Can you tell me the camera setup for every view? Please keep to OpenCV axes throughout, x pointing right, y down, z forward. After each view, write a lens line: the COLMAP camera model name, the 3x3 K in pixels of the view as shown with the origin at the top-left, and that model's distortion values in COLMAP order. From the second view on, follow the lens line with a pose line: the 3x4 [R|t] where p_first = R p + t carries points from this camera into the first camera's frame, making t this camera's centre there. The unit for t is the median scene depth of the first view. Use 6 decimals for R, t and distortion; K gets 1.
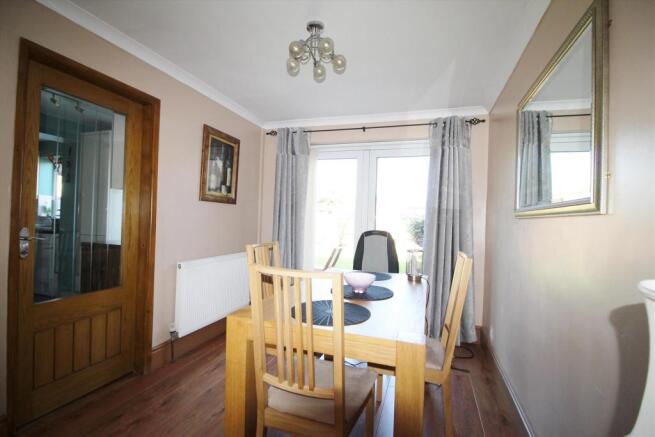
lens RADIAL K [[299.2, 0, 328.7], [0, 299.2, 220.7], [0, 0, 1]] dist [-0.020934, -0.002520]
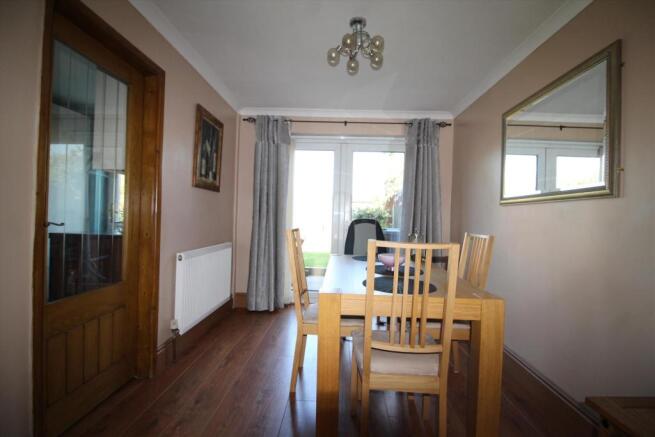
lens RADIAL K [[299.2, 0, 329.2], [0, 299.2, 220.0], [0, 0, 1]] dist [-0.020934, -0.002520]
pose [[0.962420, -0.004929, 0.271519, -0.258925], [0.001107, 0.999898, 0.014230, 0.021827], [-0.271562, -0.013395, 0.962328, -0.001670]]
